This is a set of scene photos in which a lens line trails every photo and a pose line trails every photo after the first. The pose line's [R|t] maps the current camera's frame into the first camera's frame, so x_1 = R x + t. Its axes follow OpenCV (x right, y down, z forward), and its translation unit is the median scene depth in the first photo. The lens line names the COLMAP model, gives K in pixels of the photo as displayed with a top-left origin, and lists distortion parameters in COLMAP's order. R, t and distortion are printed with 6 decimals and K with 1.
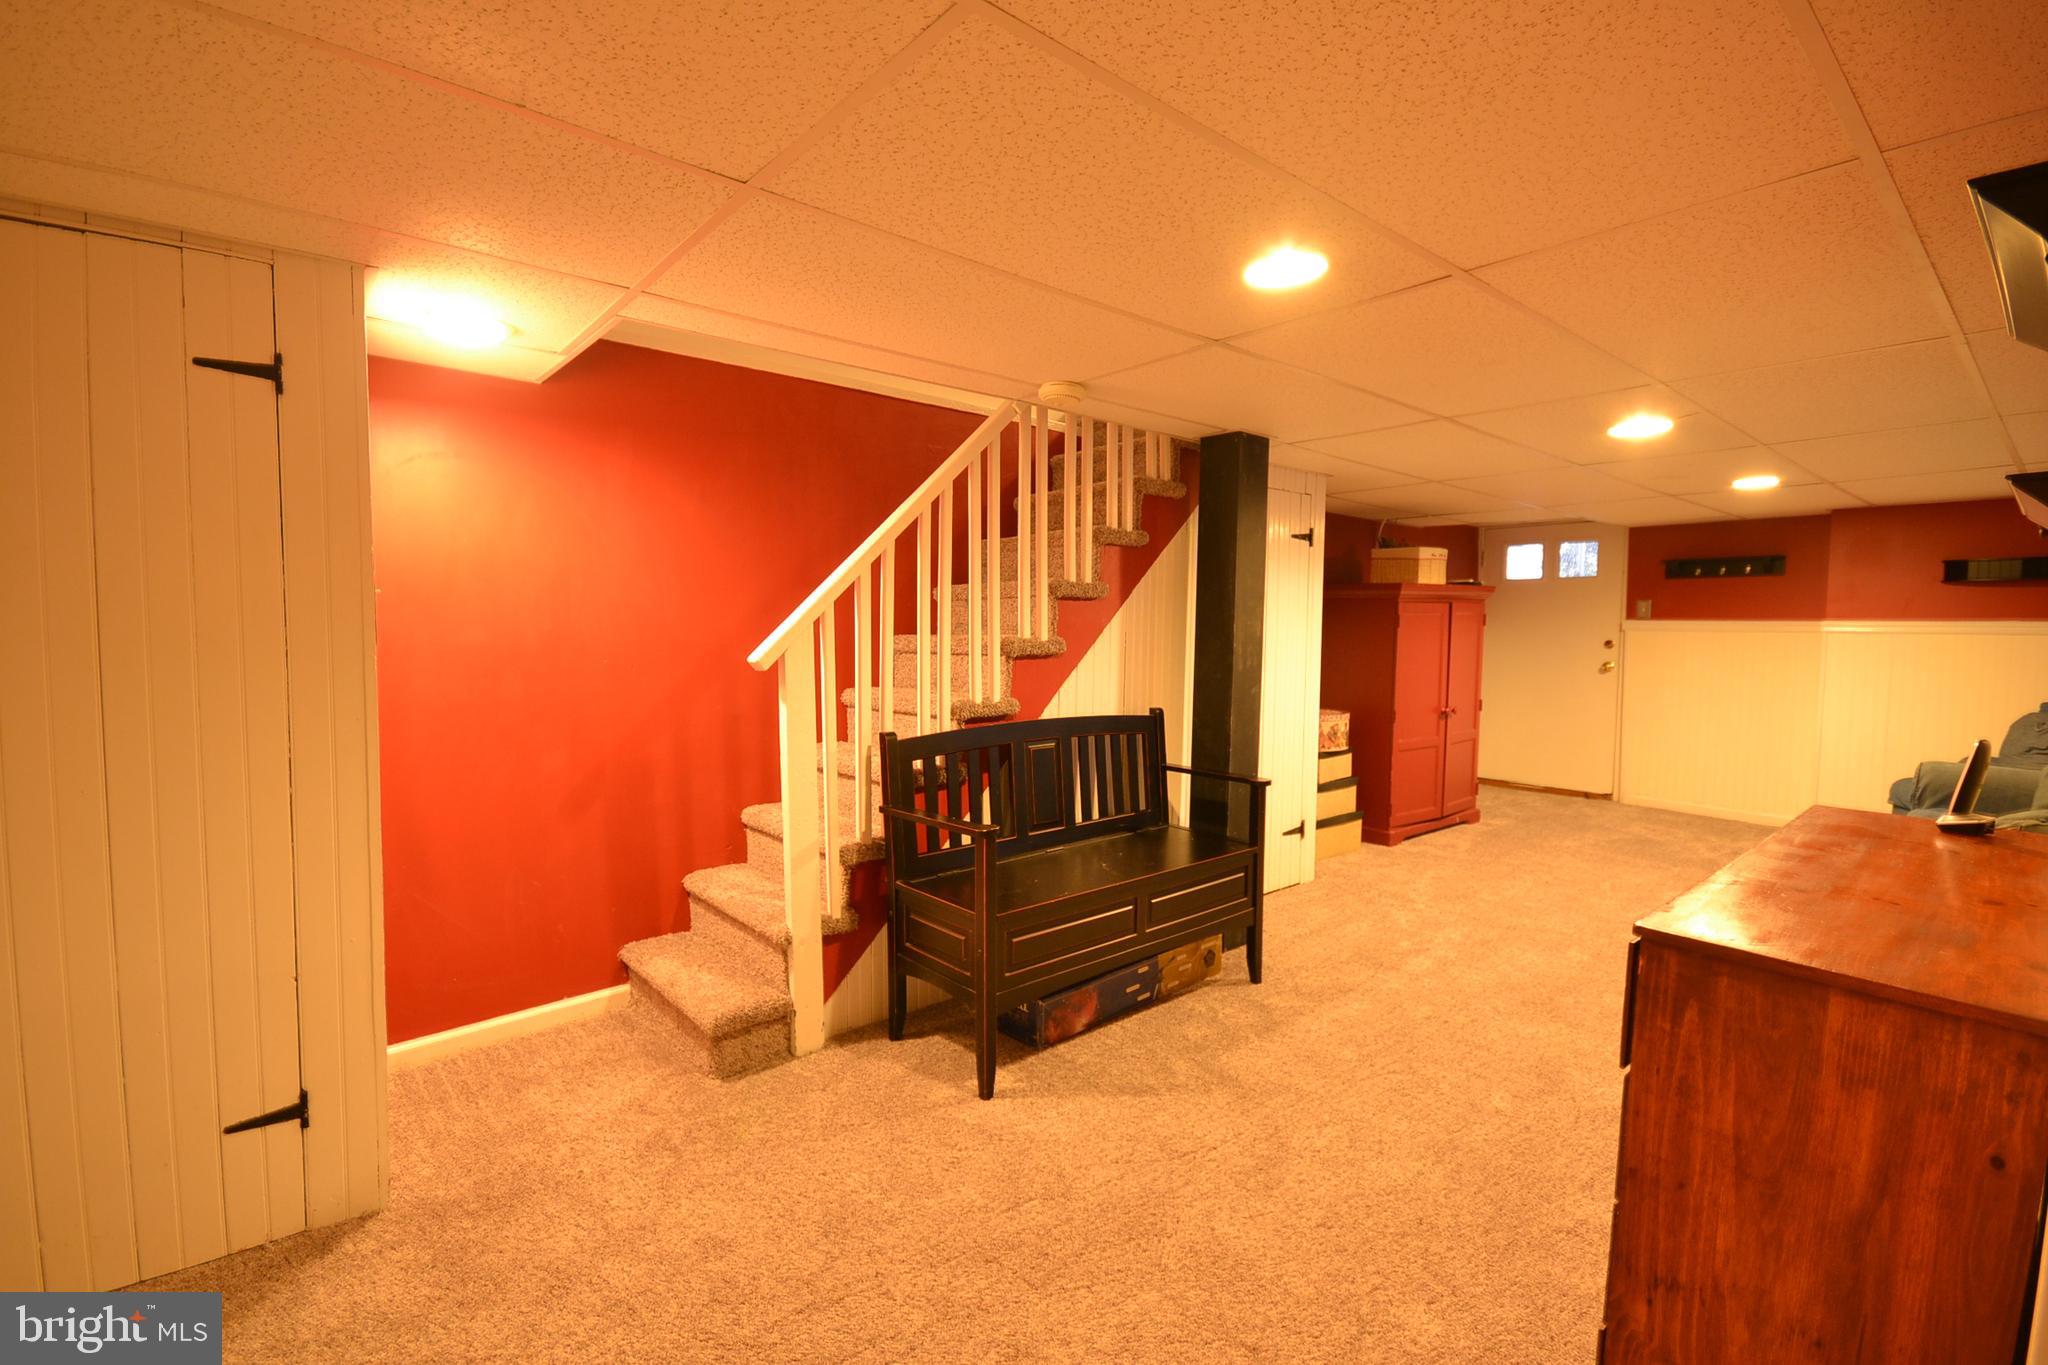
lens RADIAL K [[915.5, 0, 1016.4], [0, 915.5, 681.5], [0, 0, 1]] dist [0.007072, -0.008683]
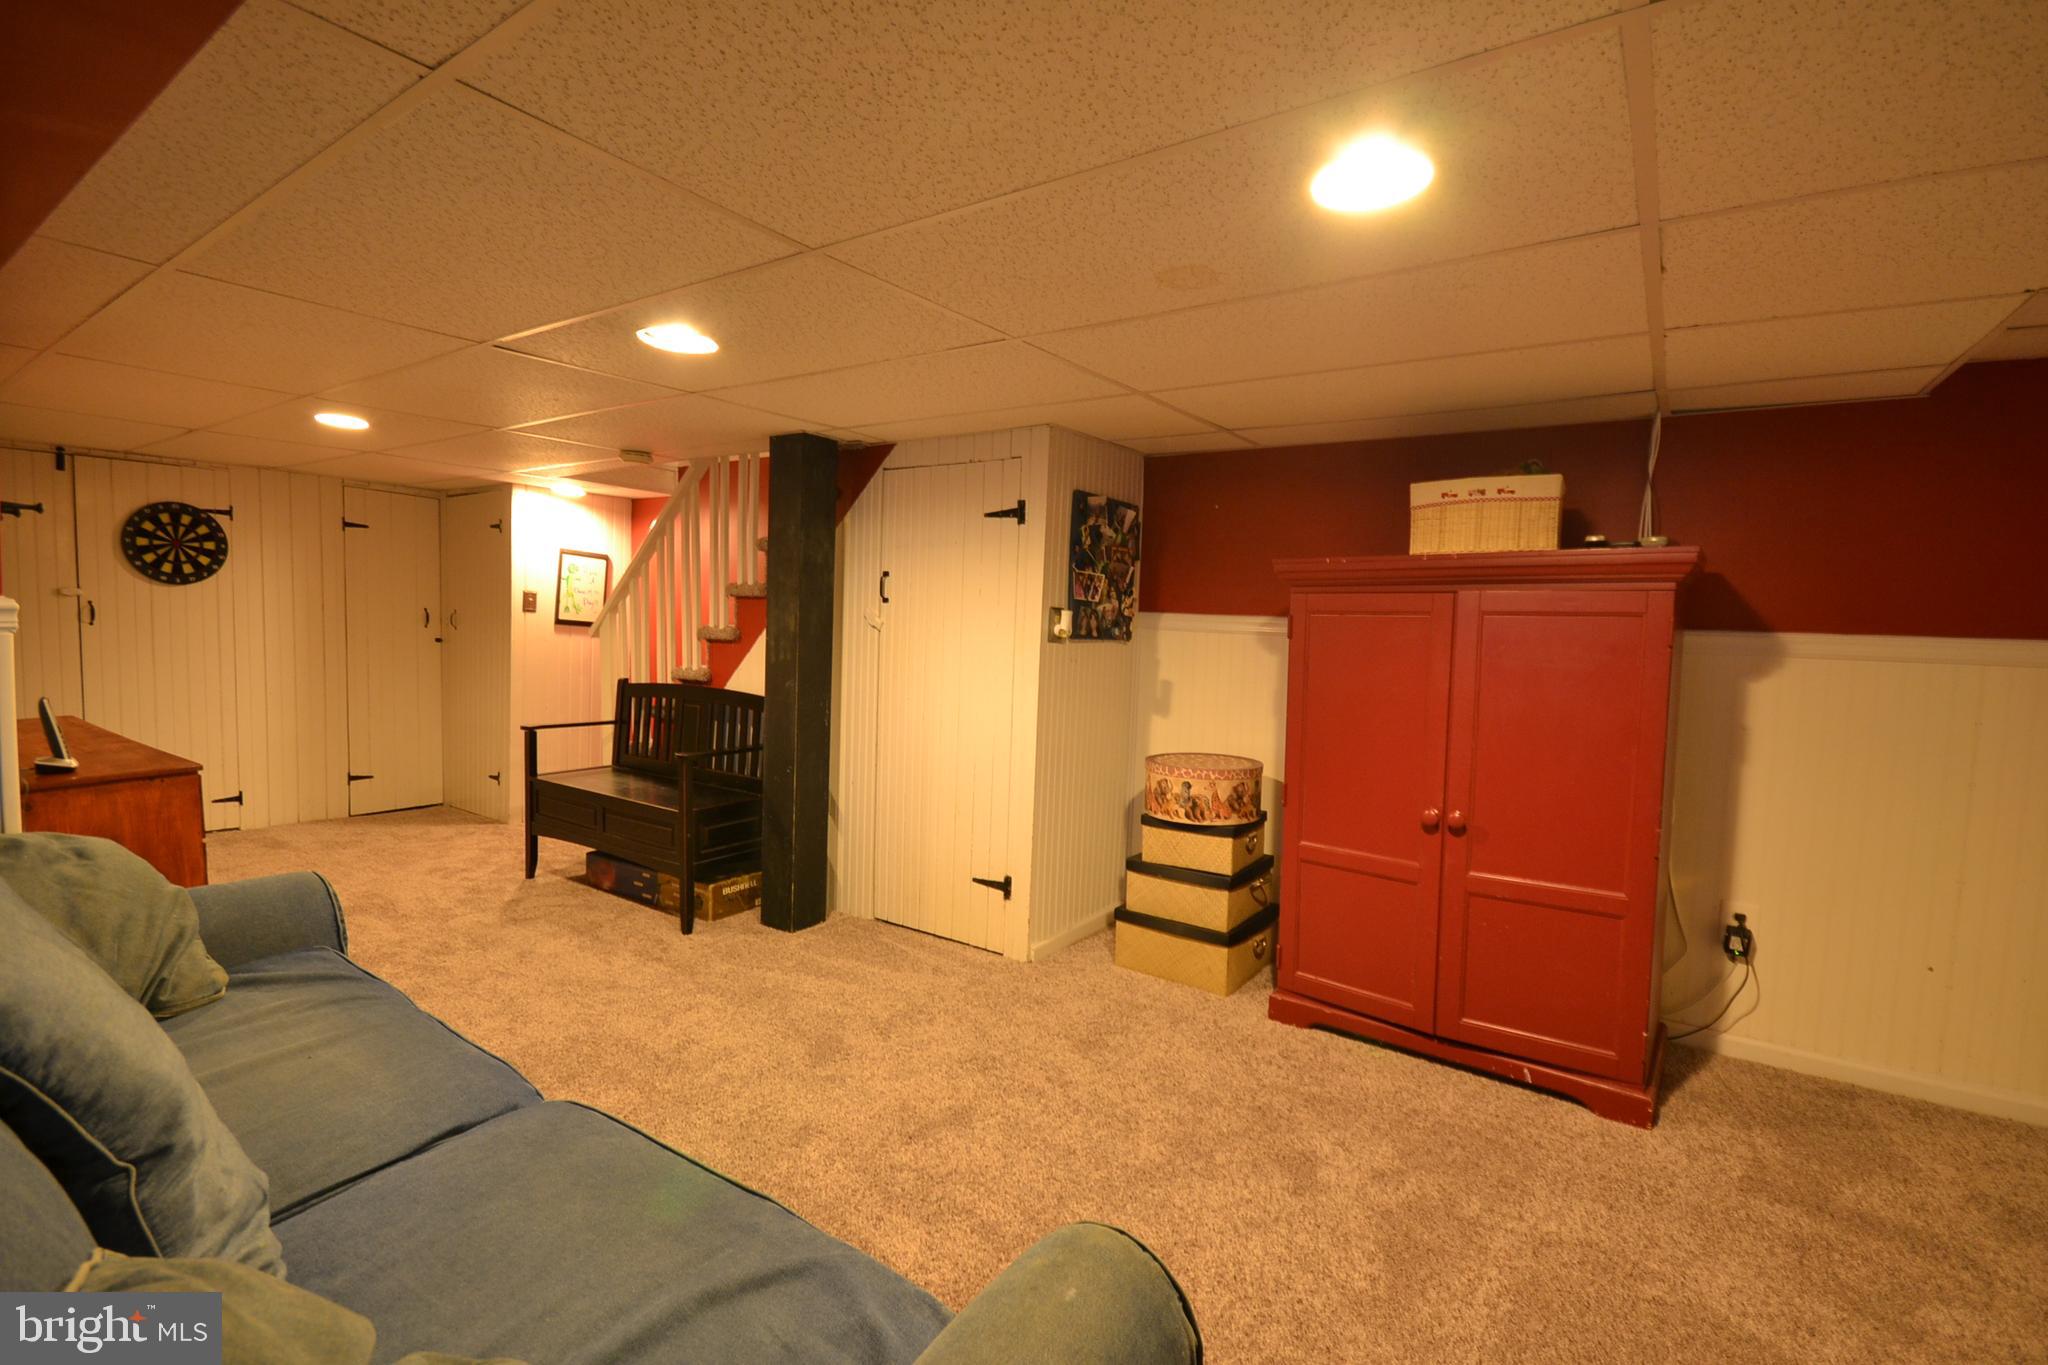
lens RADIAL K [[915.5, 0, 1016.6], [0, 915.5, 698.4], [0, 0, 1]] dist [0.007072, -0.008683]
pose [[0.253225, 0.081644, -0.963956, 0.905718], [-0.087737, 0.994264, 0.061163, -0.040935], [0.963420, 0.069087, 0.258936, 0.681638]]
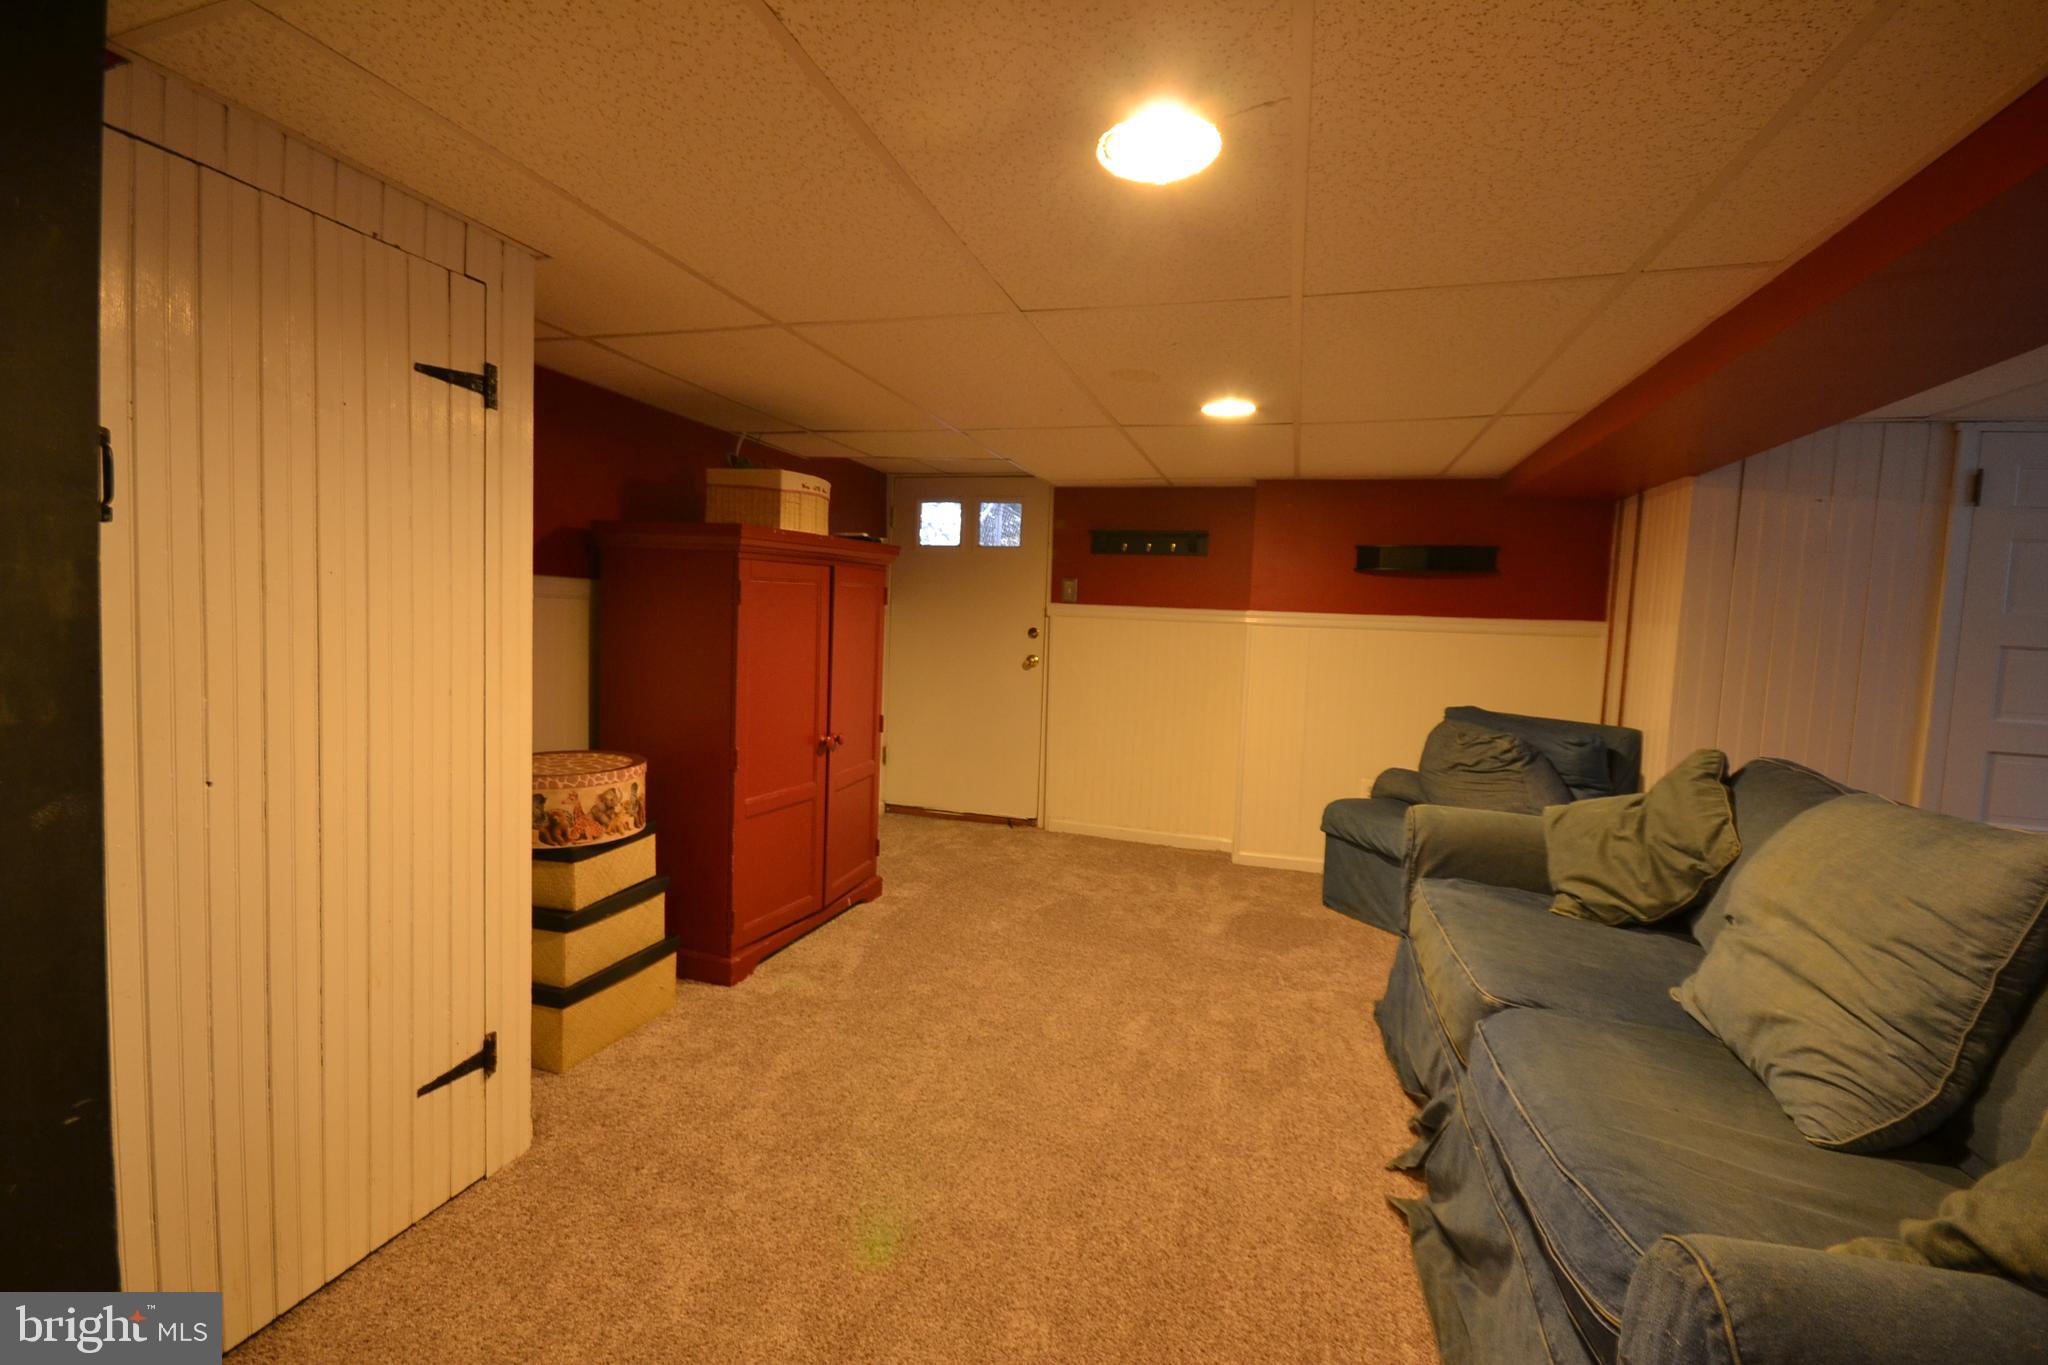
lens RADIAL K [[915.5, 0, 1017.1], [0, 915.5, 680.8], [0, 0, 1]] dist [0.007072, -0.008683]
pose [[0.835385, -0.016586, 0.549414, 0.244360], [0.001756, 0.999620, 0.027508, -0.026088], [-0.549662, -0.022015, 0.835097, 0.426183]]
